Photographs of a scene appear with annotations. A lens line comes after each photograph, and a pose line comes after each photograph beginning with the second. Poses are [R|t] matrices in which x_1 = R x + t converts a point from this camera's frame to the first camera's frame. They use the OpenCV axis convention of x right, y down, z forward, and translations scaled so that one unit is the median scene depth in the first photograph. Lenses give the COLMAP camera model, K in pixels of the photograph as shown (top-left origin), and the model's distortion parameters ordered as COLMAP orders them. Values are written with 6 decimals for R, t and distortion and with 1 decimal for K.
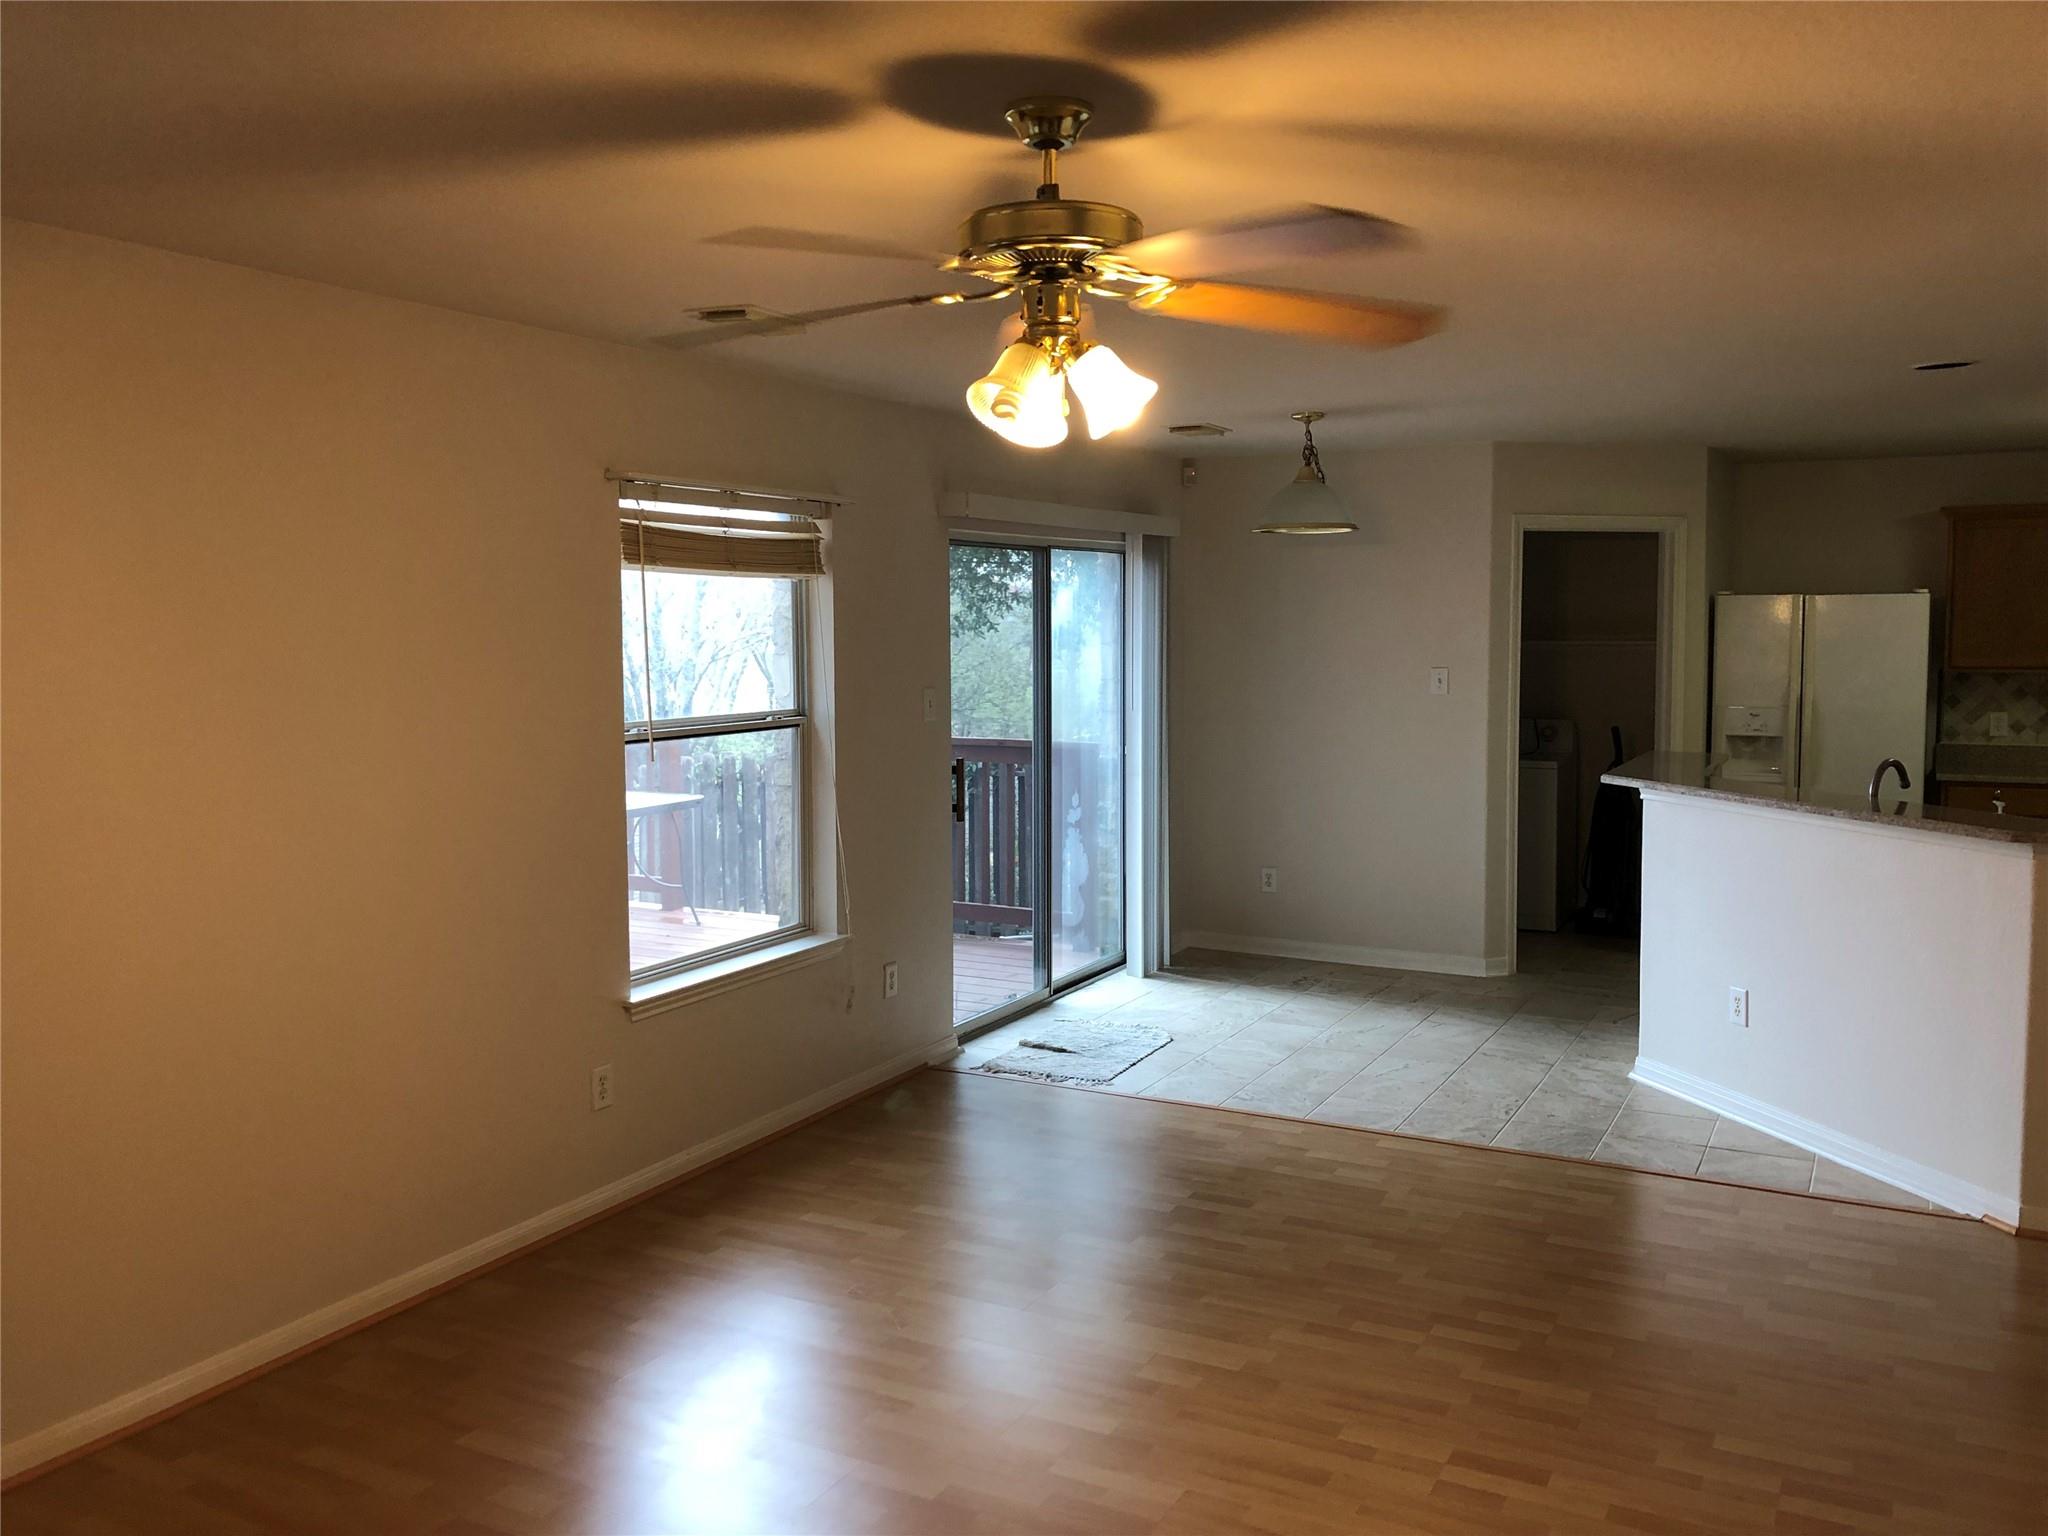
lens RADIAL K [[1676.2, 0, 1026.4], [0, 1676.2, 773.6], [0, 0, 1]] dist [0.031909, -0.010132]
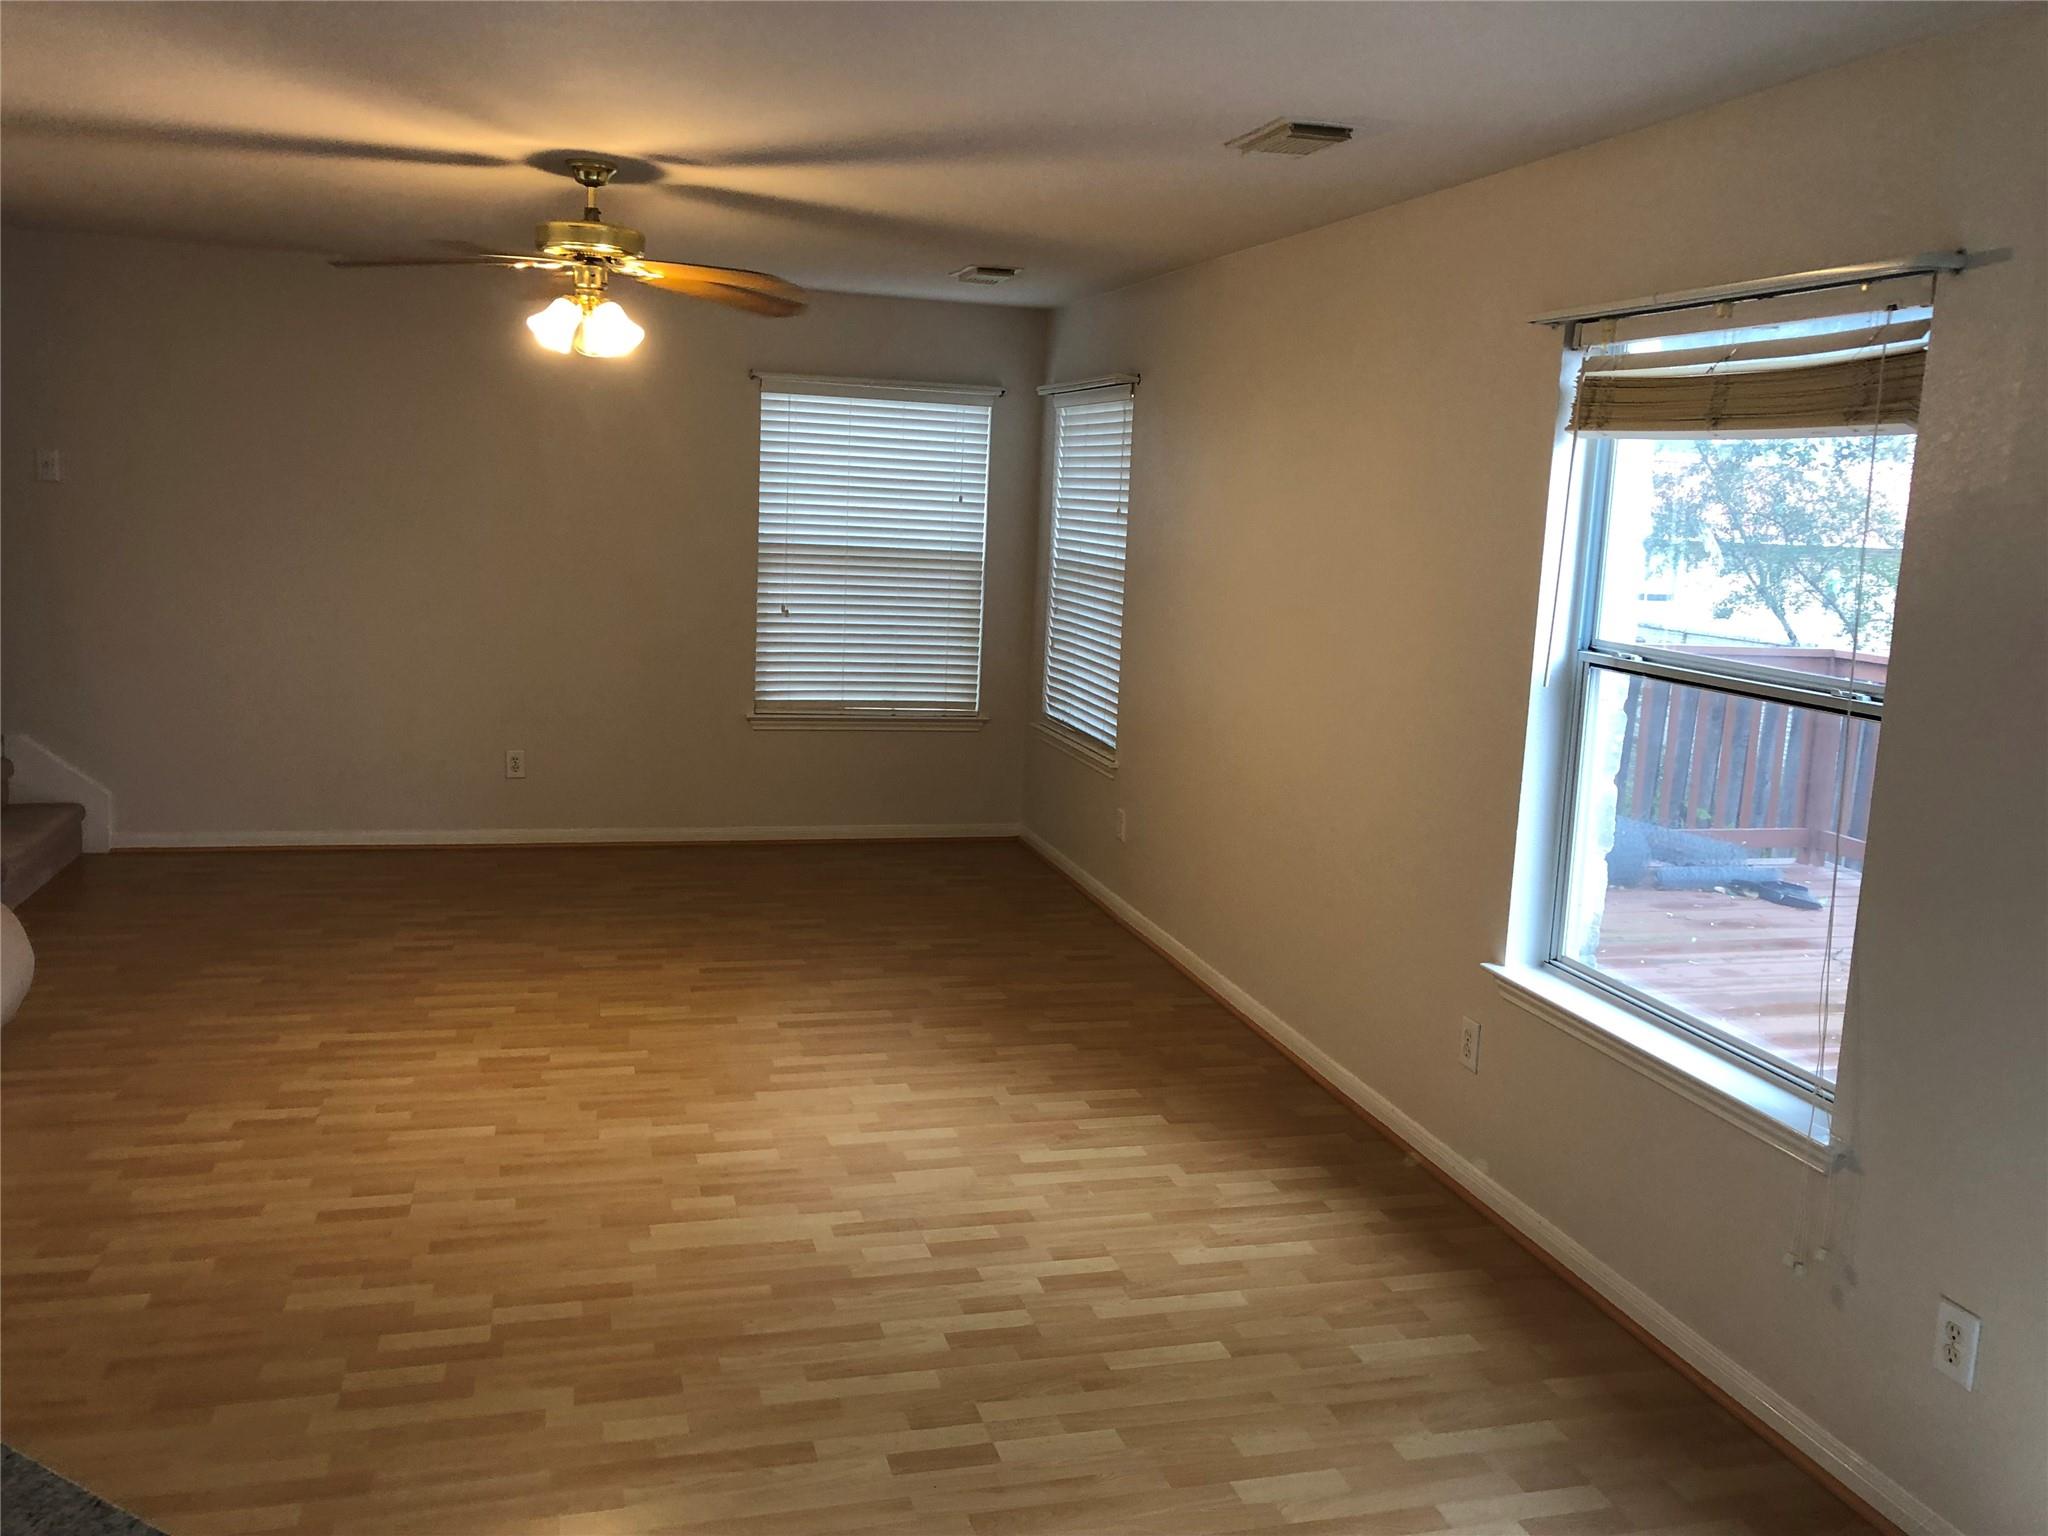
lens RADIAL K [[1676.2, 0, 1026.4], [0, 1676.2, 773.6], [0, 0, 1]] dist [0.031909, -0.010132]
pose [[-0.720192, 0.091566, -0.687706, 0.591447], [-0.104890, 0.965487, 0.238396, -0.156507], [0.685800, 0.243824, -0.685731, 1.671404]]
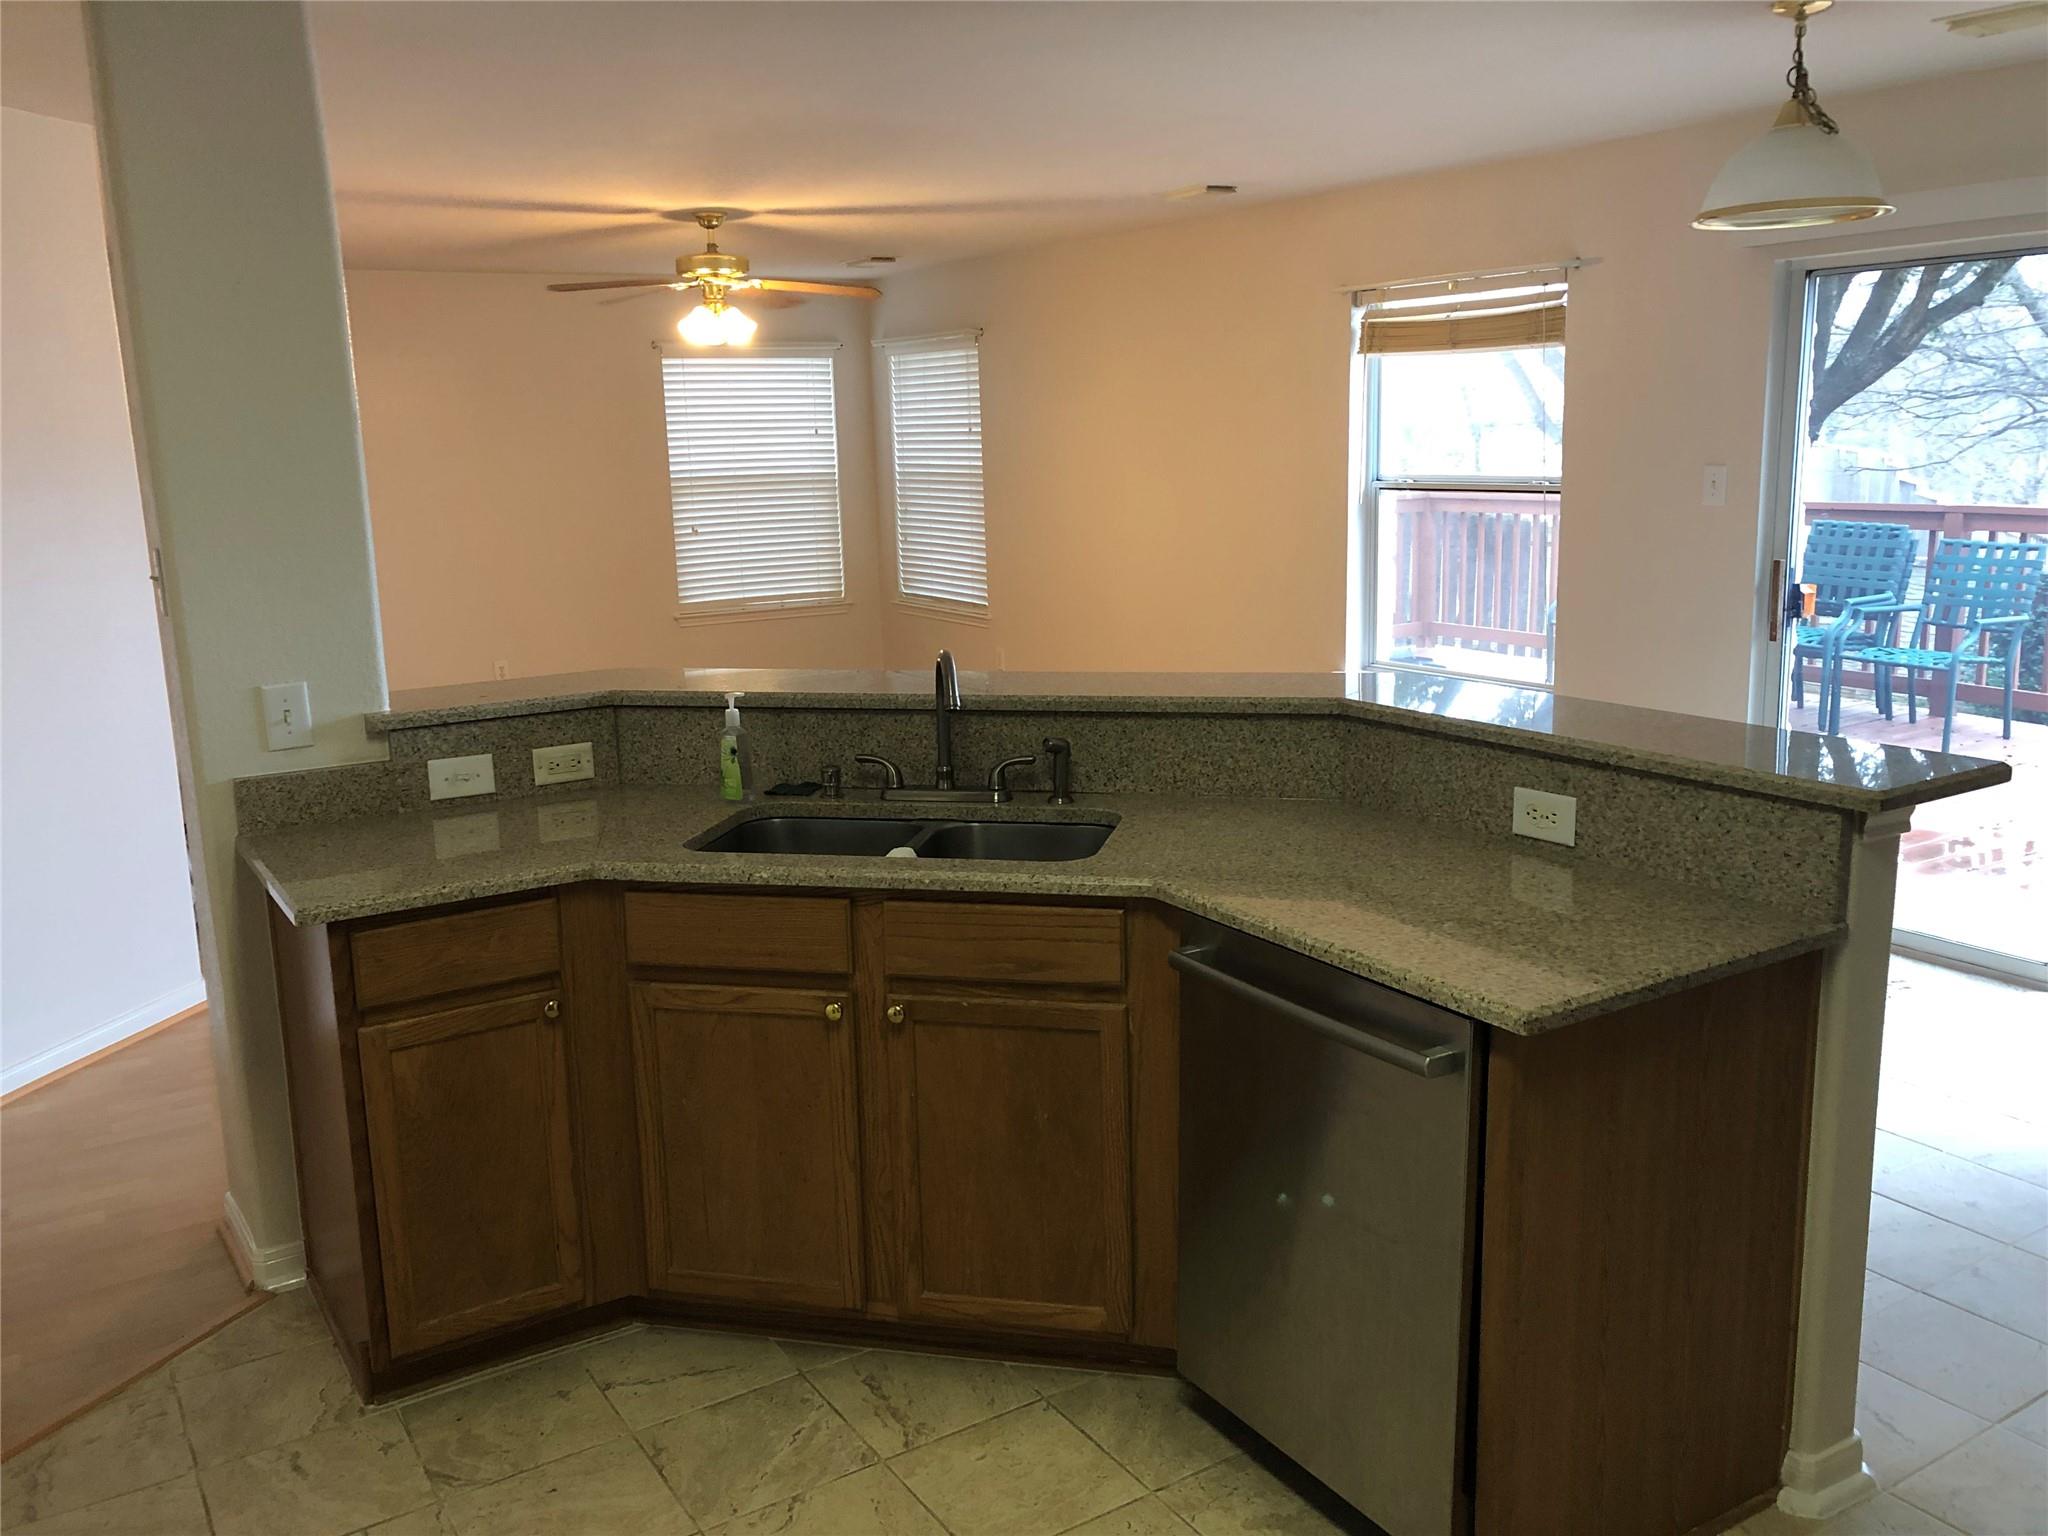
lens RADIAL K [[1676.2, 0, 1026.4], [0, 1676.2, 773.6], [0, 0, 1]] dist [0.031909, -0.010132]
pose [[-0.504663, 0.199697, -0.839903, 1.323038], [-0.047978, 0.964888, 0.258242, -0.161688], [0.861982, 0.170622, -0.477362, 1.758060]]
